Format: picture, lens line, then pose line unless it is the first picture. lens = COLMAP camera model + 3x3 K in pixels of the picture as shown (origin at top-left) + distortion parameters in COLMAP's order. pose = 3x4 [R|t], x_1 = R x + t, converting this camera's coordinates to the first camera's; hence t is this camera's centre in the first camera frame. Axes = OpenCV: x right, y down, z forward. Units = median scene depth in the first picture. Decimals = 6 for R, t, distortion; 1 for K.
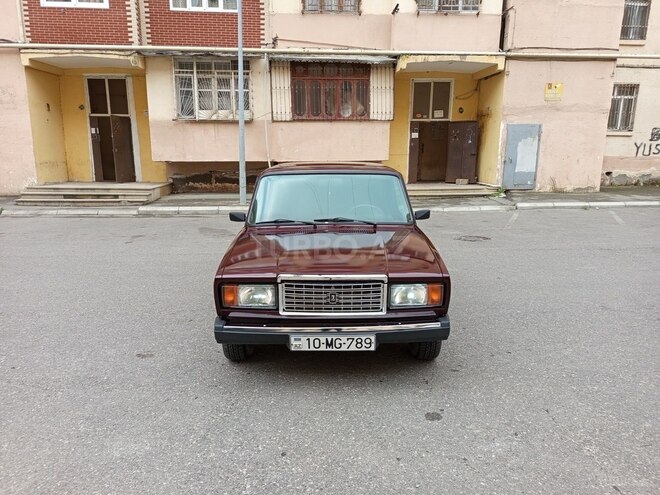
lens RADIAL K [[459.5, 0, 330.4], [0, 459.5, 243.2], [0, 0, 1]] dist [0.053080, -0.058982]
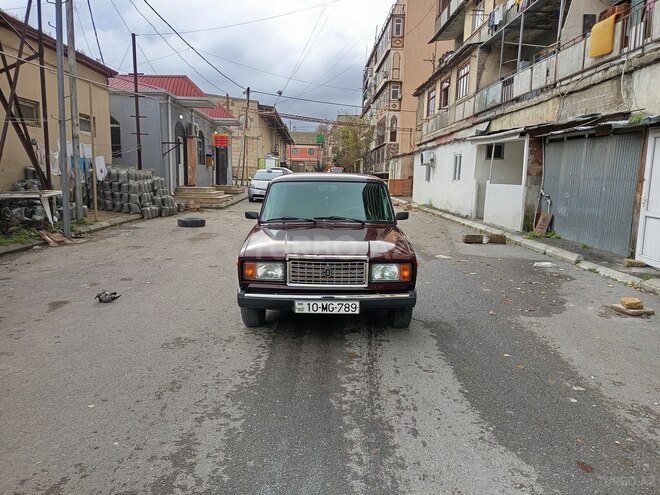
lens RADIAL K [[459.5, 0, 329.1], [0, 459.5, 248.7], [0, 0, 1]] dist [0.053080, -0.058982]
pose [[0.999899, 0.014163, 0.000821, 0.007269], [-0.014146, 0.999738, -0.018000, 0.071917], [-0.001075, 0.017986, 0.999838, -0.320170]]
